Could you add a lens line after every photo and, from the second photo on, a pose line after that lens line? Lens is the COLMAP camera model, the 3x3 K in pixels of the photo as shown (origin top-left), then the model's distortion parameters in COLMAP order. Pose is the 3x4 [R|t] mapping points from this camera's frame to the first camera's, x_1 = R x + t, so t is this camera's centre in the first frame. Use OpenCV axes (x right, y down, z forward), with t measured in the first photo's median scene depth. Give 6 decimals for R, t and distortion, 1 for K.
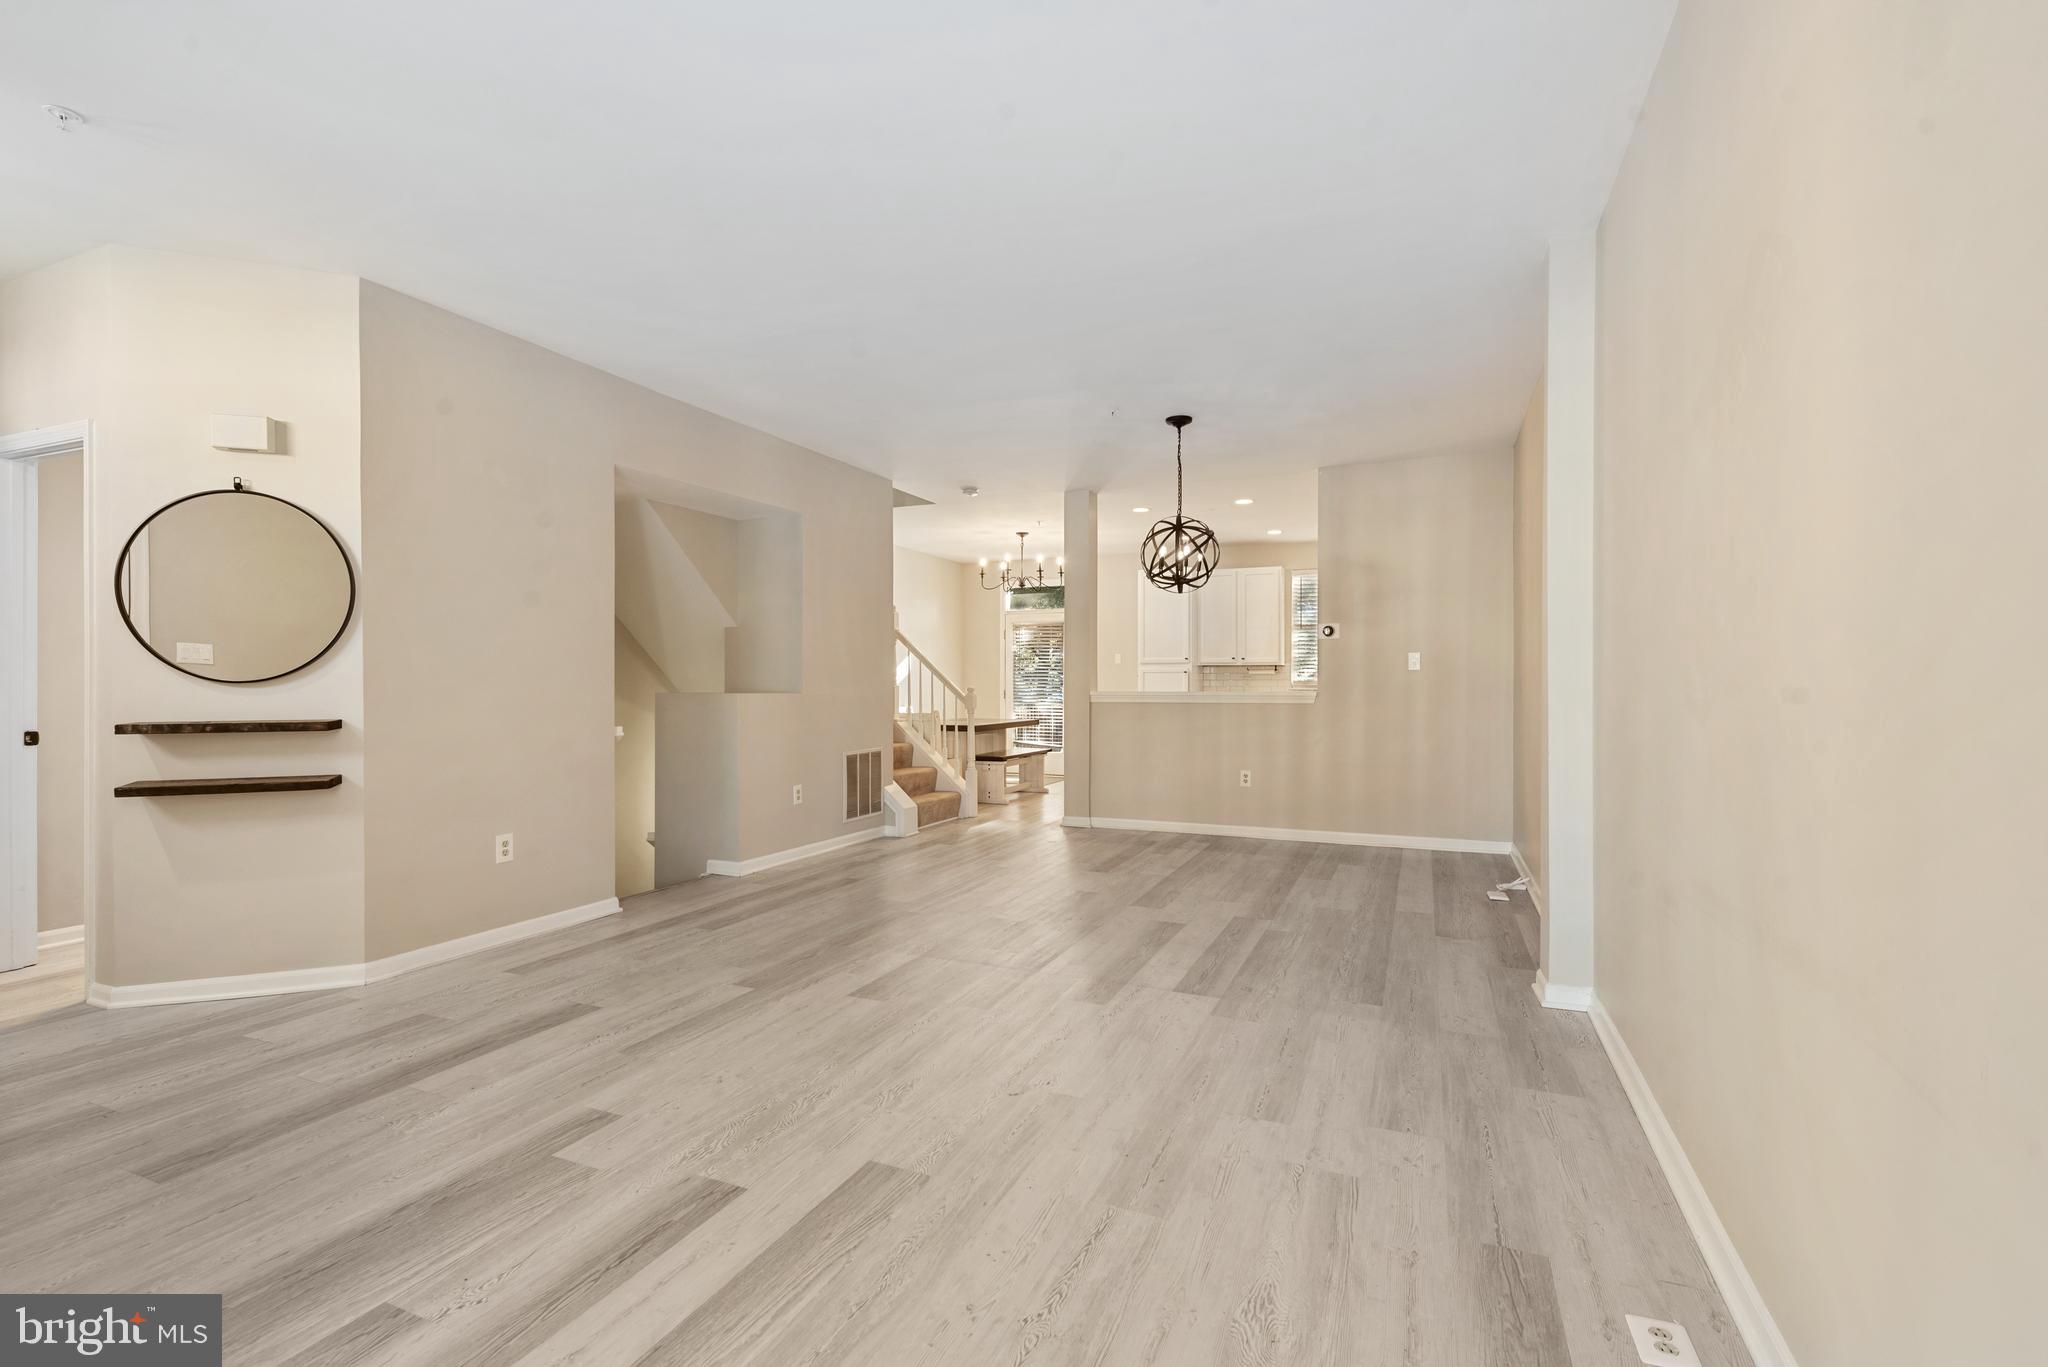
lens RADIAL K [[910.8, 0, 1024.2], [0, 910.8, 686.3], [0, 0, 1]] dist [0.015618, -0.001234]
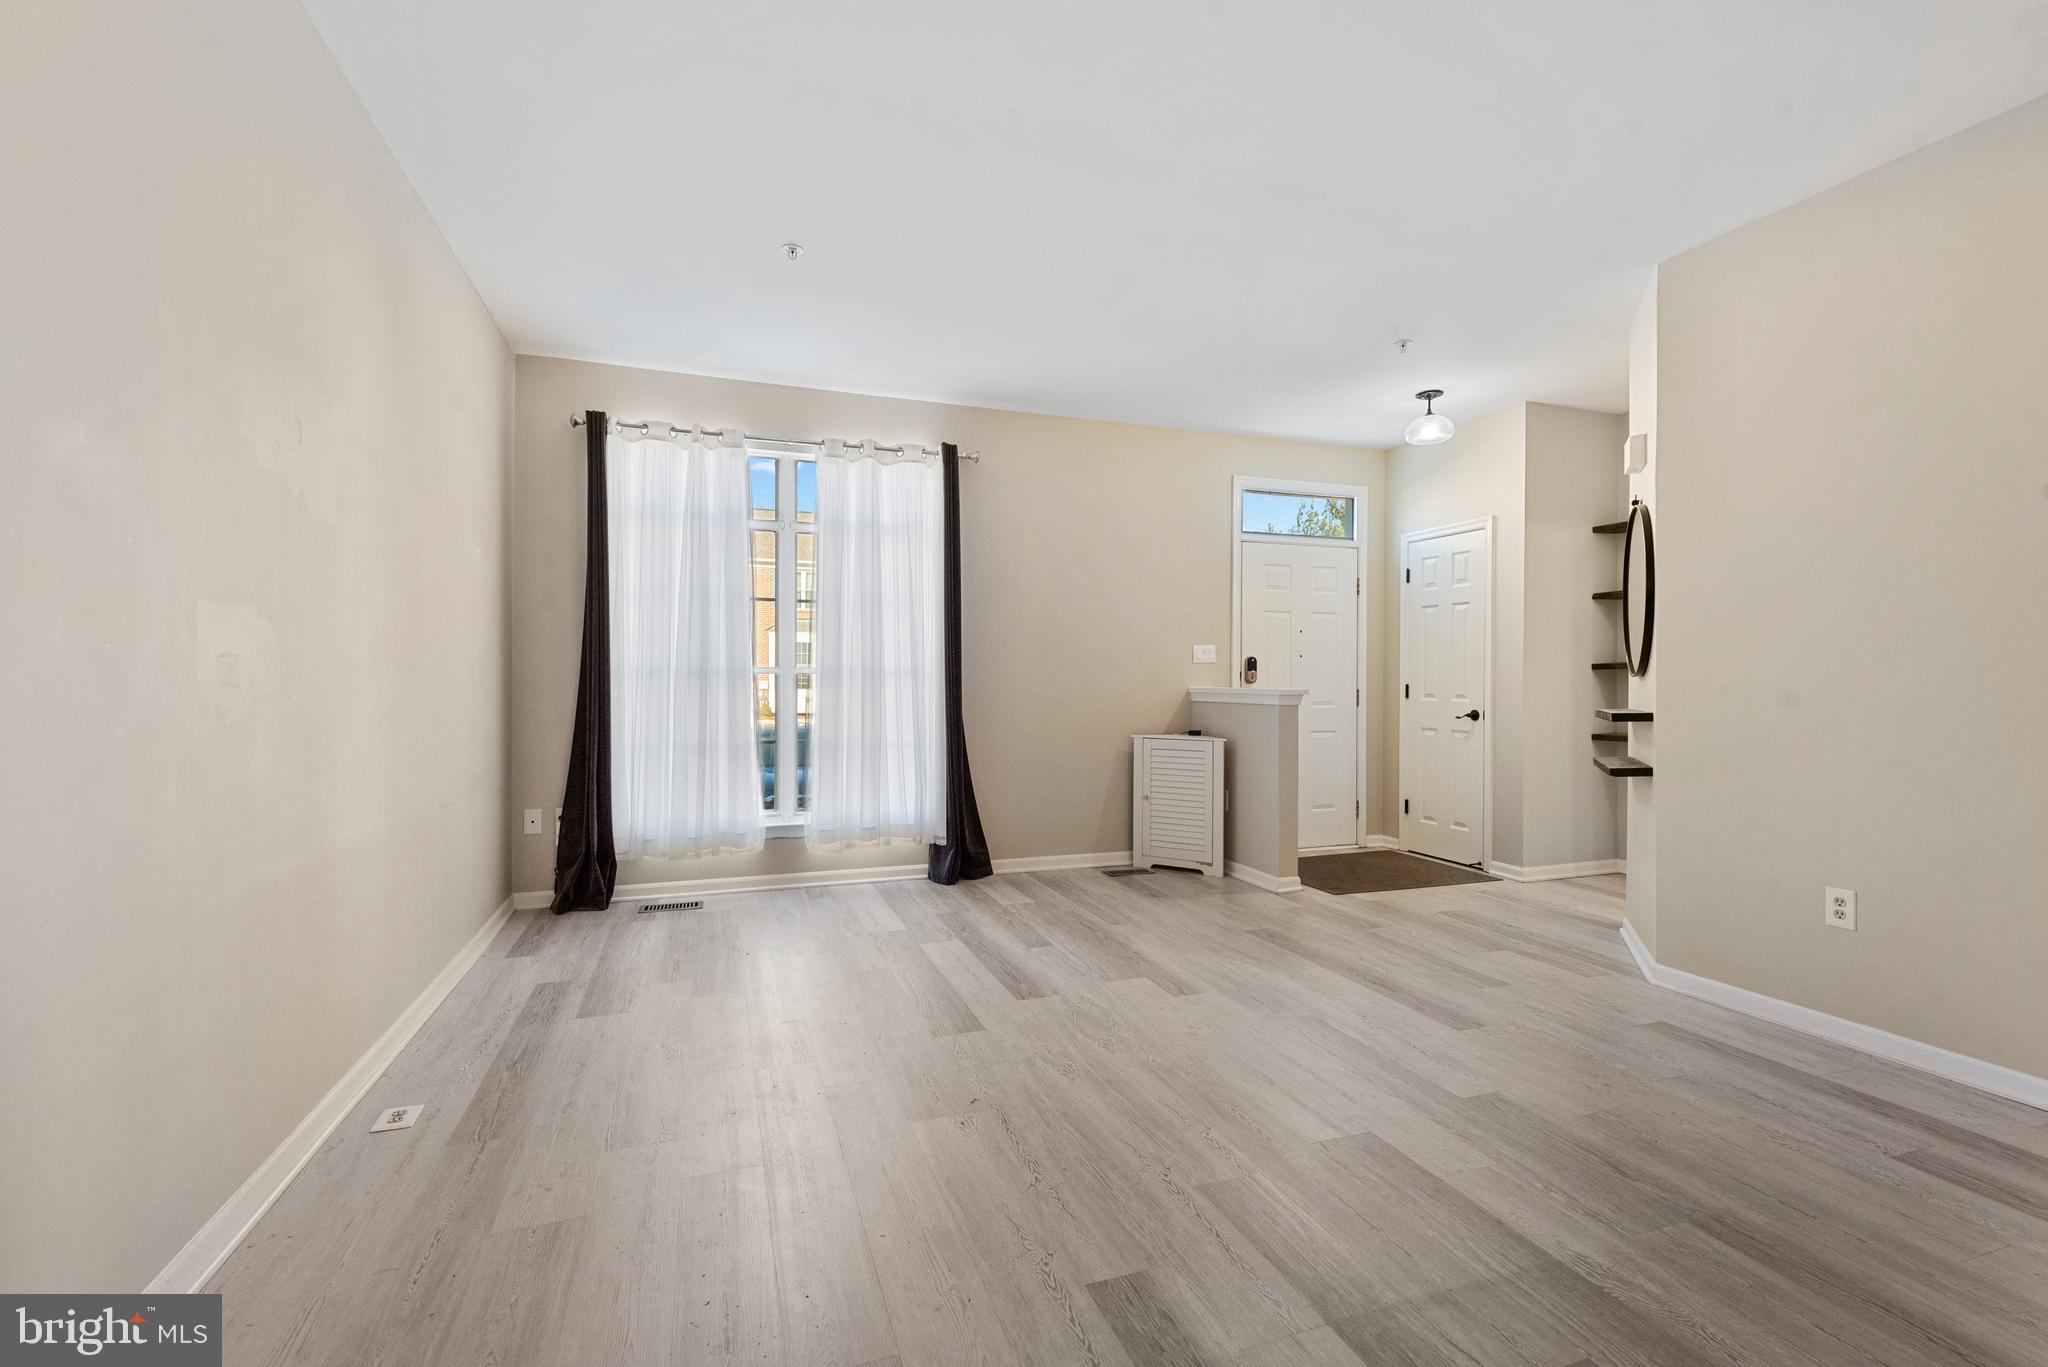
lens RADIAL K [[910.8, 0, 1027.3], [0, 910.8, 680.8], [0, 0, 1]] dist [0.015618, -0.001234]
pose [[-0.732820, -0.000610, -0.680423, 0.576903], [-0.002195, 0.999997, 0.001467, 0.002562], [0.680419, 0.002568, -0.732818, 1.668044]]
